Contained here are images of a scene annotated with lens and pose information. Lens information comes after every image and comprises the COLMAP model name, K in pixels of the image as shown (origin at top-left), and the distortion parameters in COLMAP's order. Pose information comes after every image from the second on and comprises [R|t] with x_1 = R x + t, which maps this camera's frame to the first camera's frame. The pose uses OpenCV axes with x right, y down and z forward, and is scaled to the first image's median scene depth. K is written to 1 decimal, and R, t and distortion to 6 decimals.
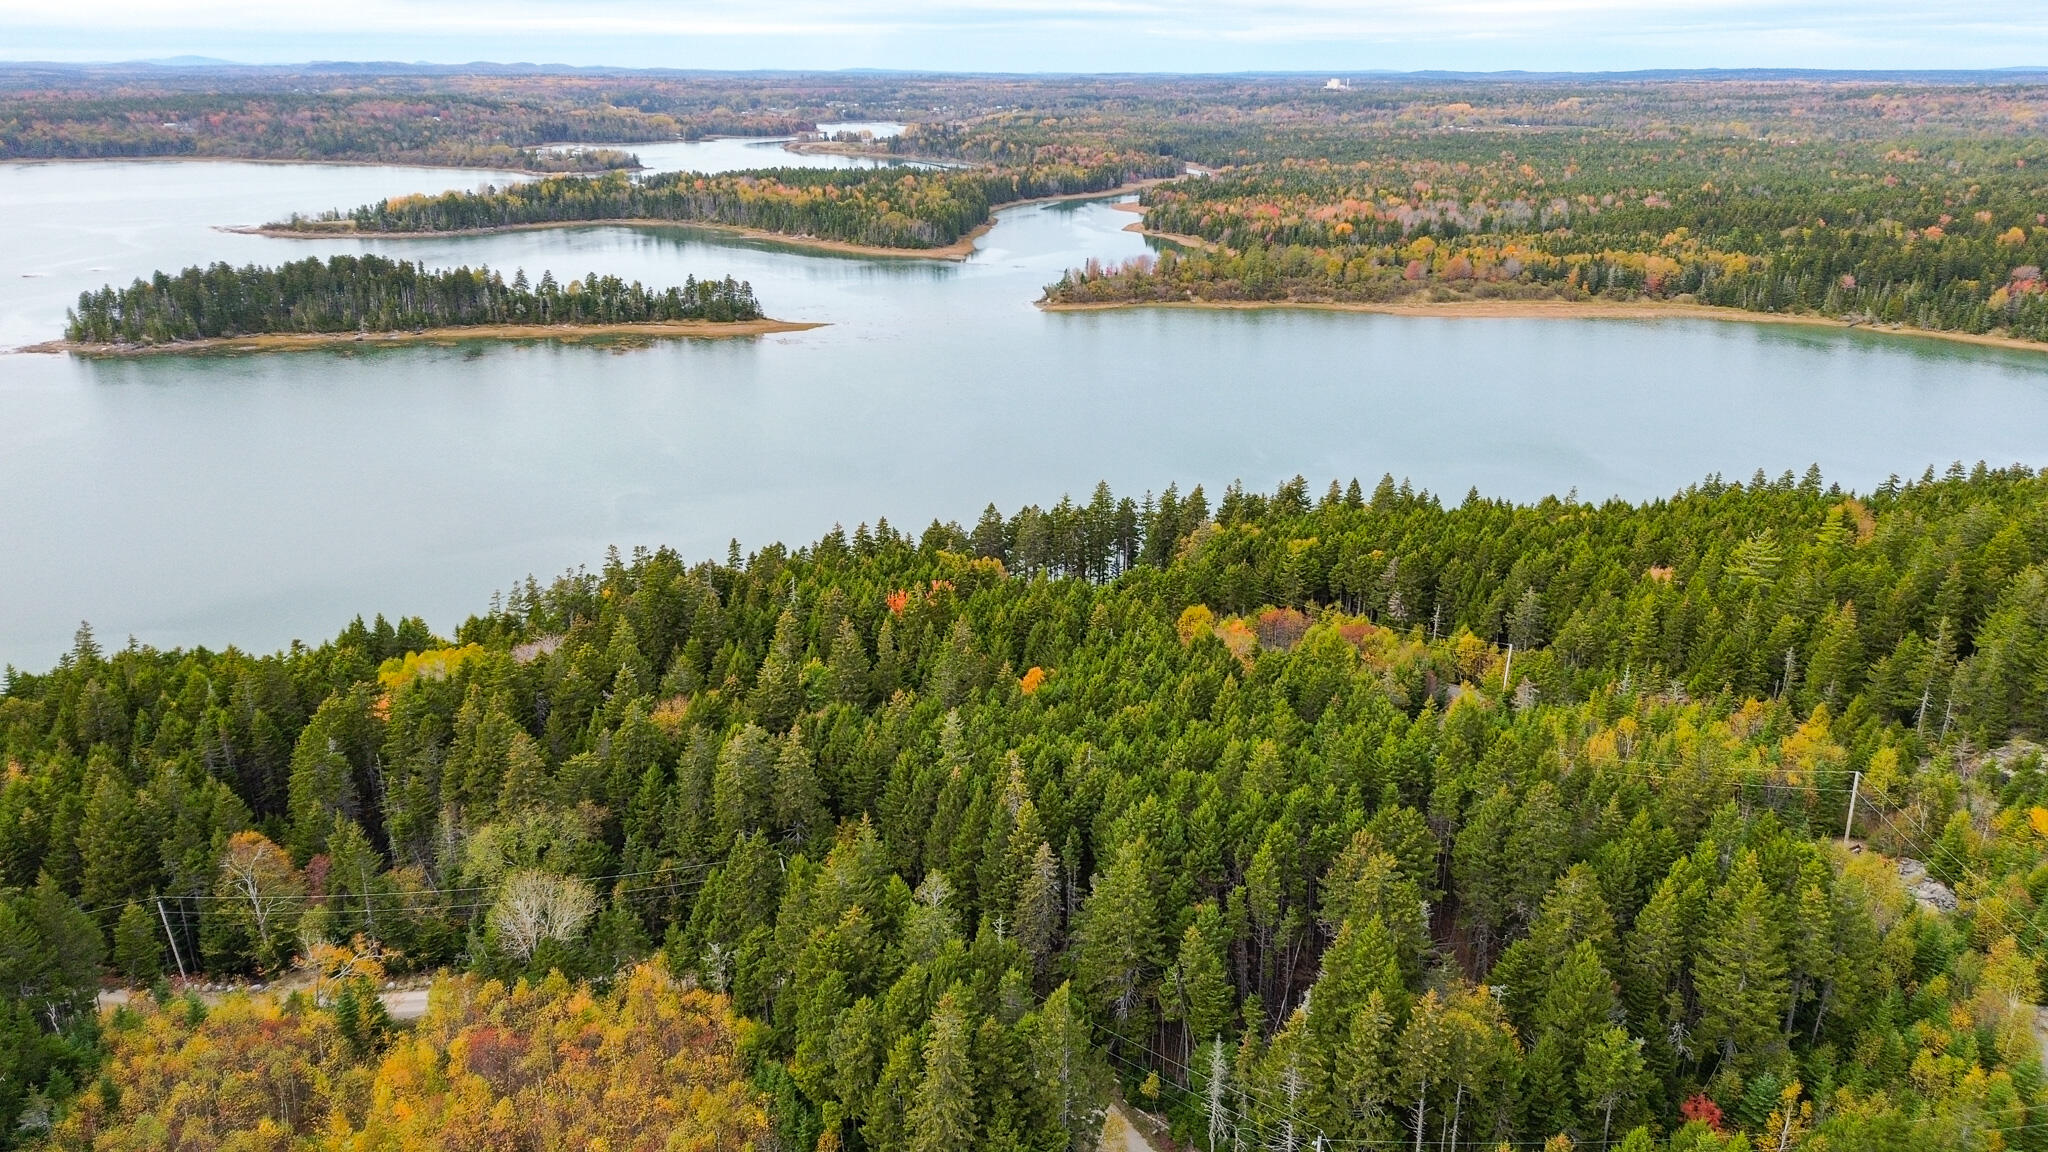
lens RADIAL K [[1451.5, 0, 1029.5], [0, 1451.5, 581.6], [0, 0, 1]] dist [0.071477, -0.069184]
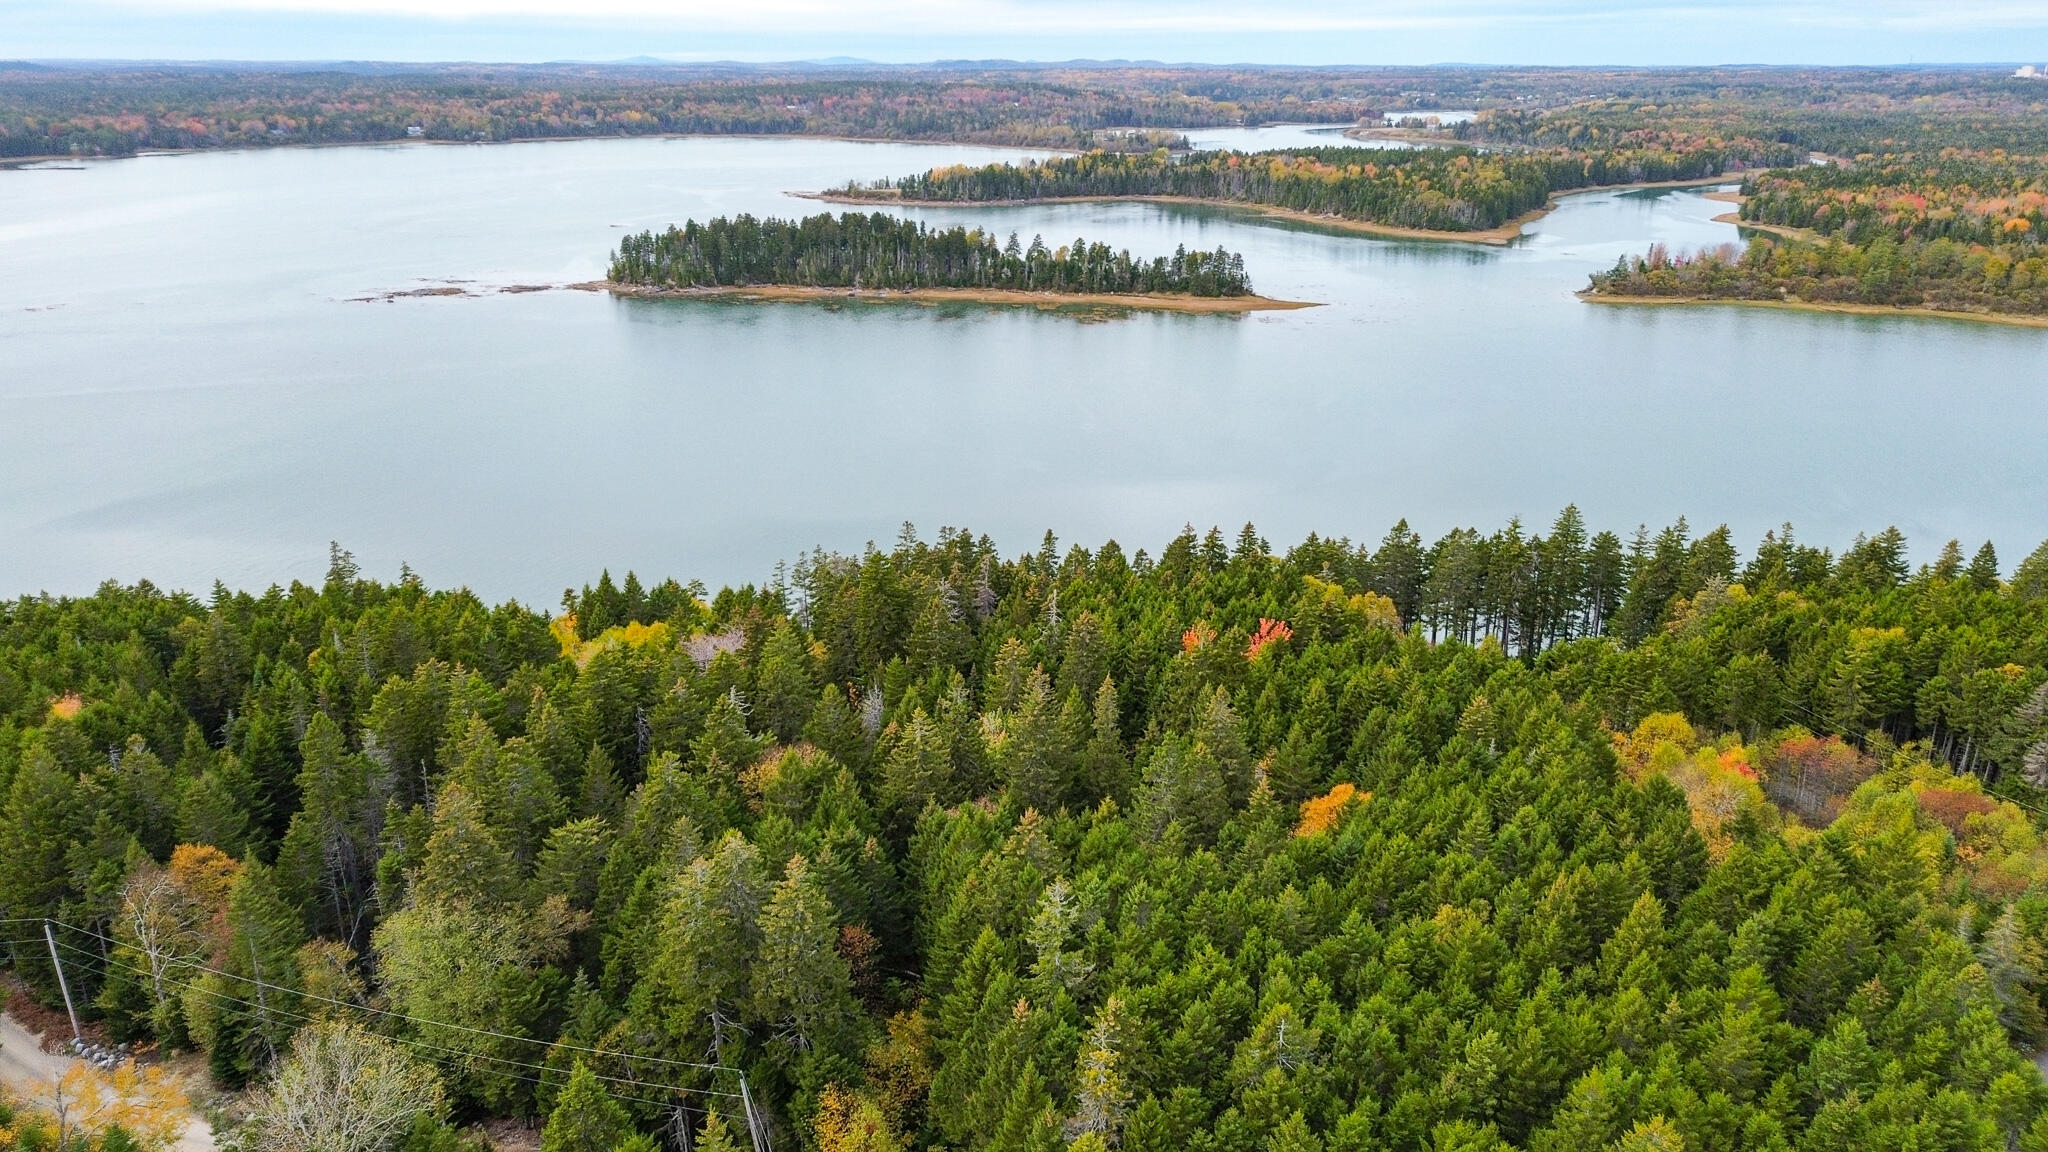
lens RADIAL K [[1447.4, 0, 1028.8], [0, 1447.4, 590.2], [0, 0, 1]] dist [0.079544, -0.087483]
pose [[0.930964, 0.124015, -0.343403, 0.020748], [-0.121287, 0.992179, 0.029504, -0.006561], [0.344377, 0.014183, 0.938724, 0.092061]]
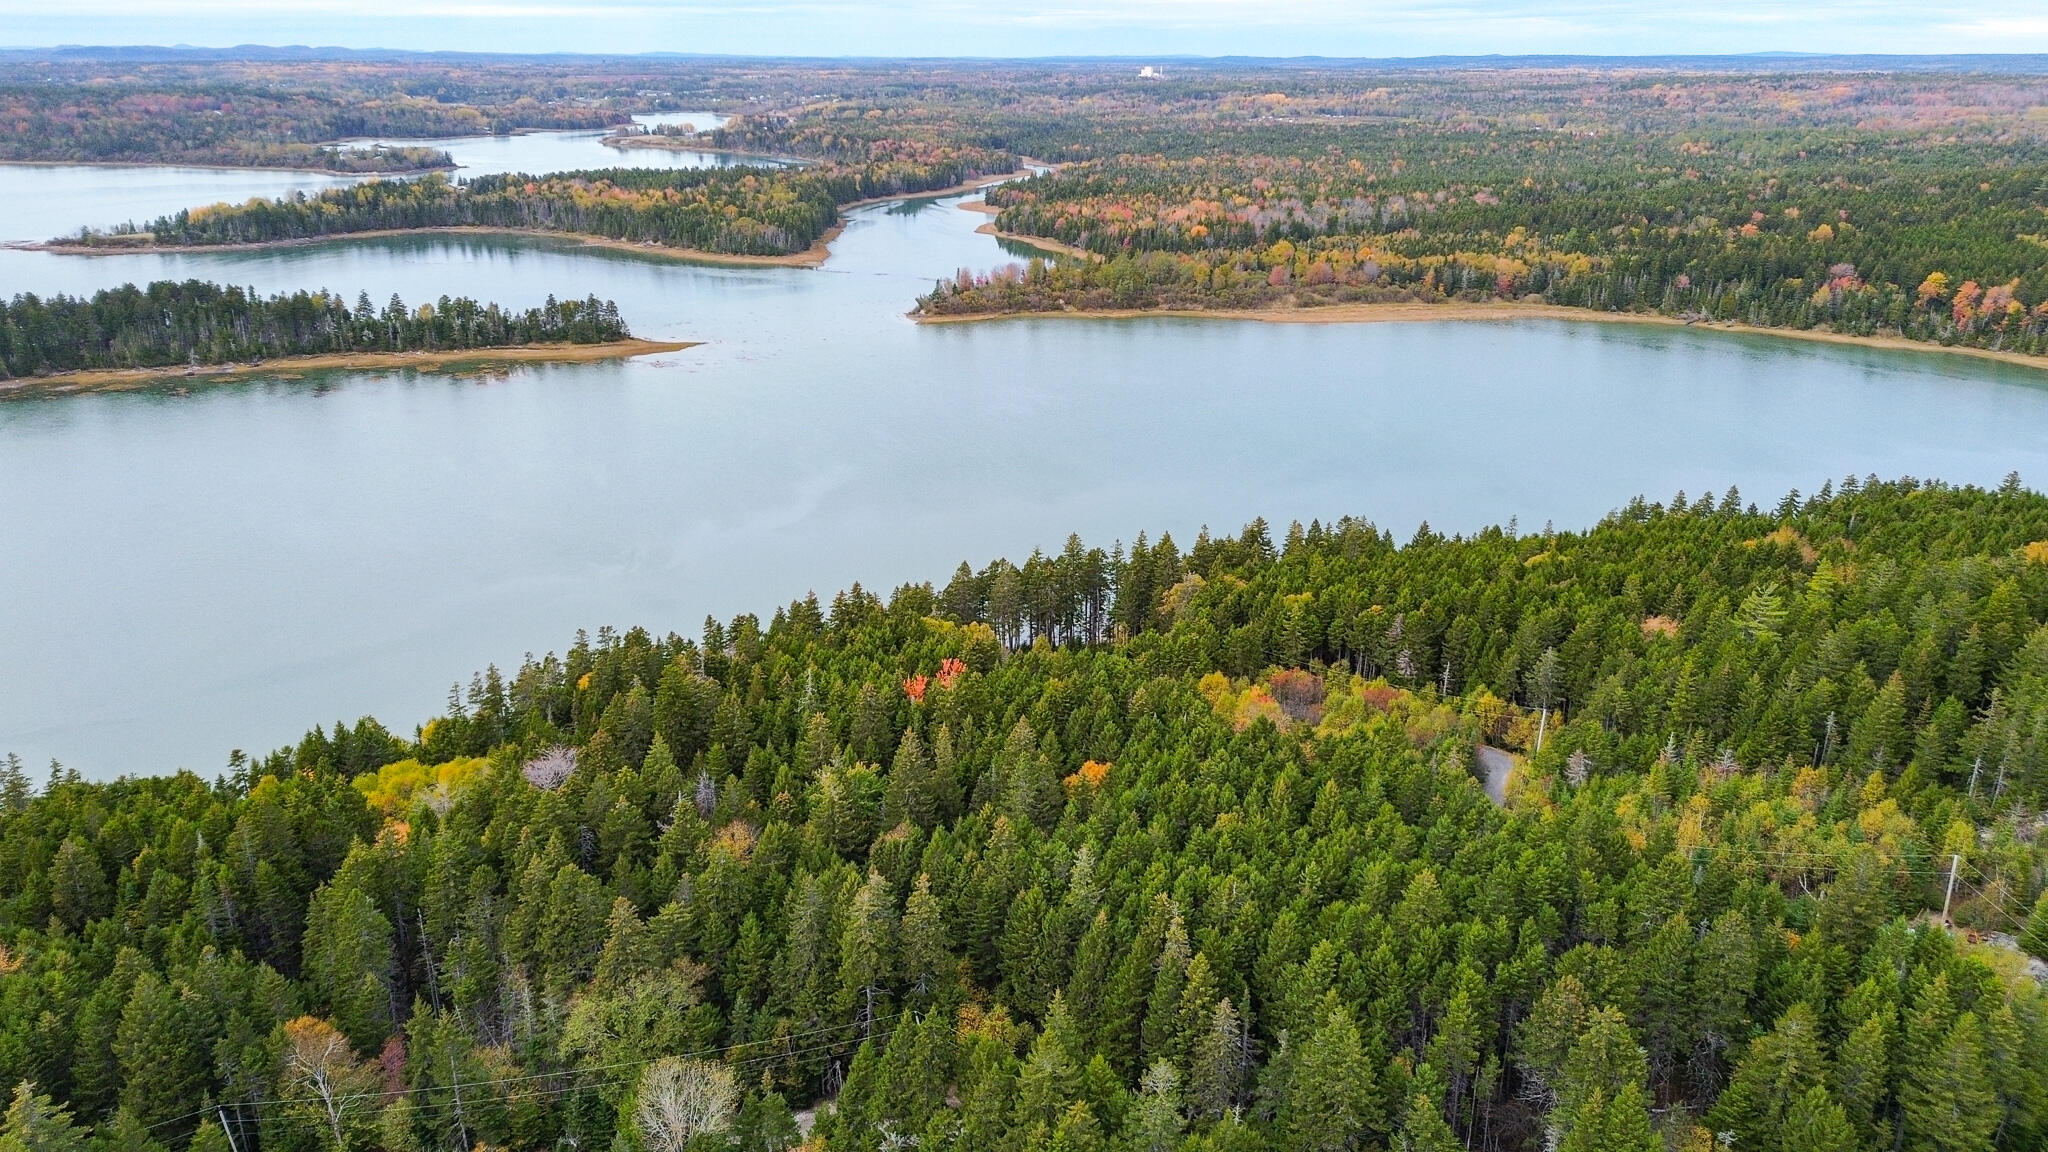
lens RADIAL K [[1451.5, 0, 1029.5], [0, 1451.5, 581.6], [0, 0, 1]] dist [0.071477, -0.069184]
pose [[0.992306, -0.042386, 0.116325, -0.036929], [0.041271, 0.999076, 0.011985, -0.019142], [-0.116726, -0.007092, 0.993139, 0.008751]]
